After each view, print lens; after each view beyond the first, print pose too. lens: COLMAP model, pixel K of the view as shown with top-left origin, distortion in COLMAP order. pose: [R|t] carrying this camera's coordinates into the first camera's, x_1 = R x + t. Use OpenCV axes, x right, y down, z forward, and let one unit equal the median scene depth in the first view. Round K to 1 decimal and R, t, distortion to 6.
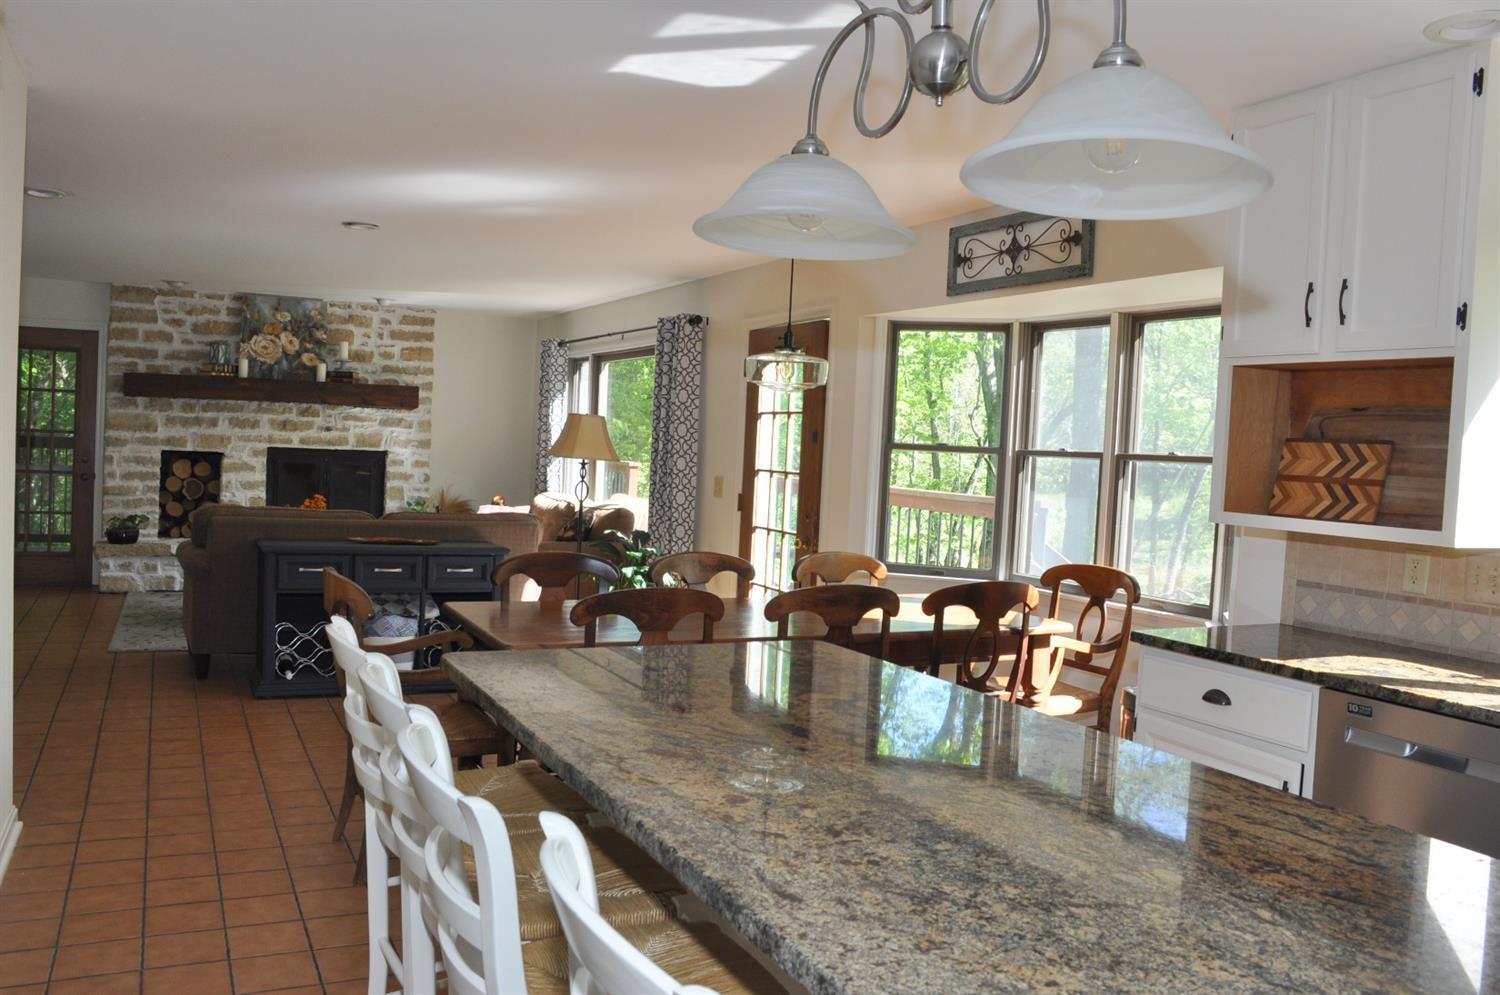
lens RADIAL K [[1180.6, 0, 741.2], [0, 1180.6, 498.7], [0, 0, 1]] dist [-0.146223, 0.108847]
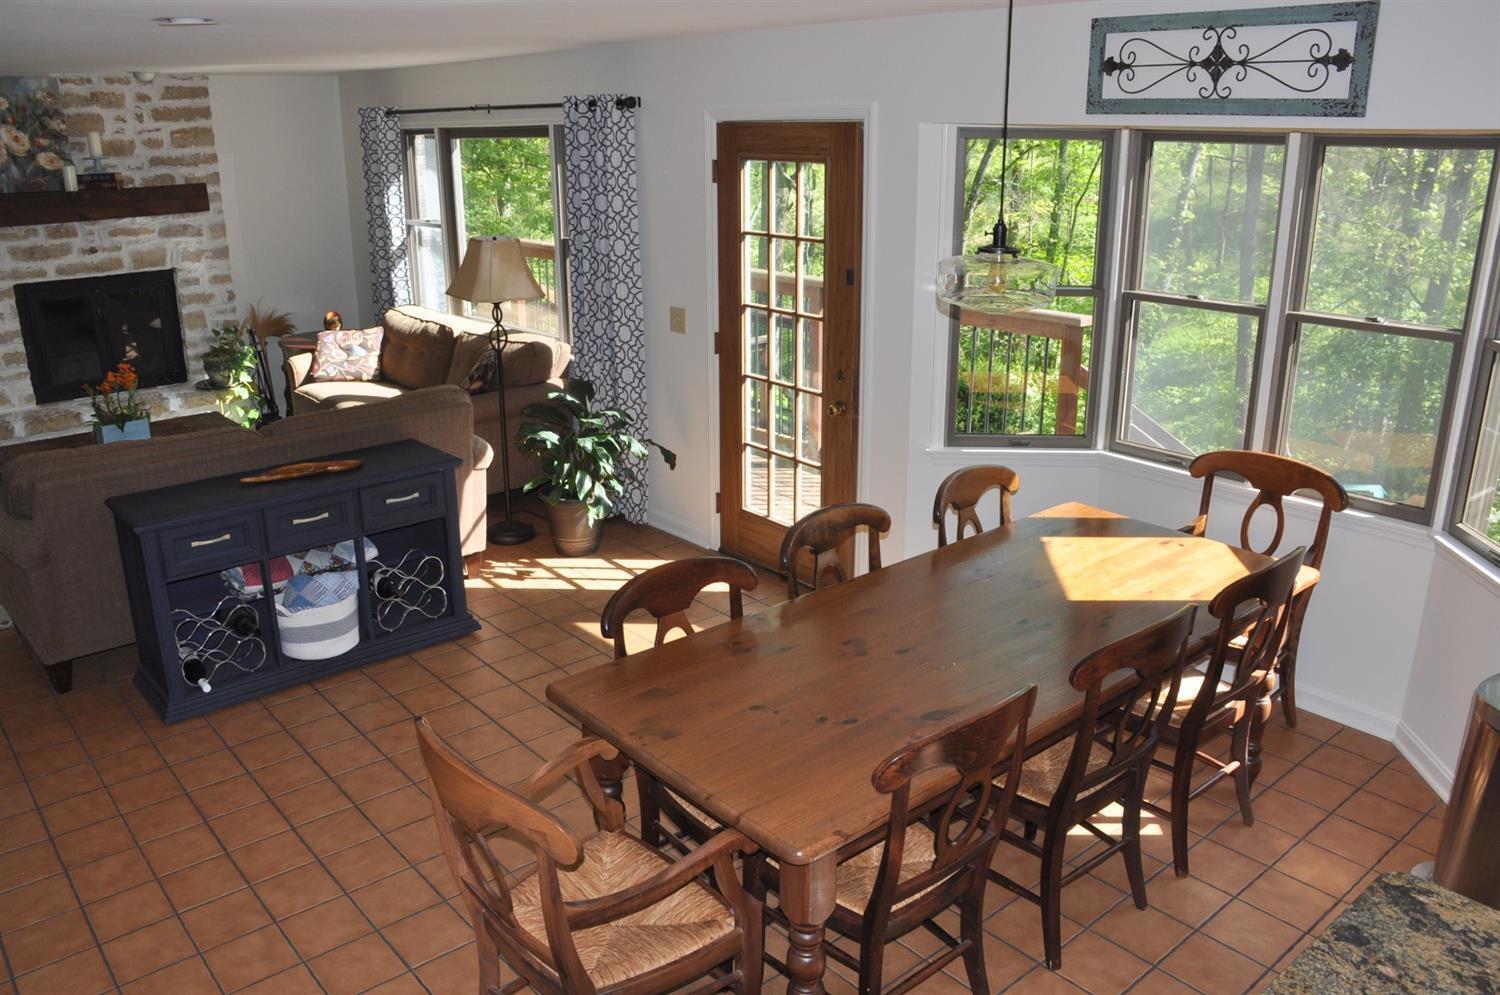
lens RADIAL K [[1180.6, 0, 741.2], [0, 1180.6, 498.7], [0, 0, 1]] dist [-0.146223, 0.108847]
pose [[0.970463, -0.125253, 0.206187, -0.116278], [0.065449, 0.959300, 0.274701, -0.081121], [-0.232203, -0.253093, 0.939162, 0.158334]]
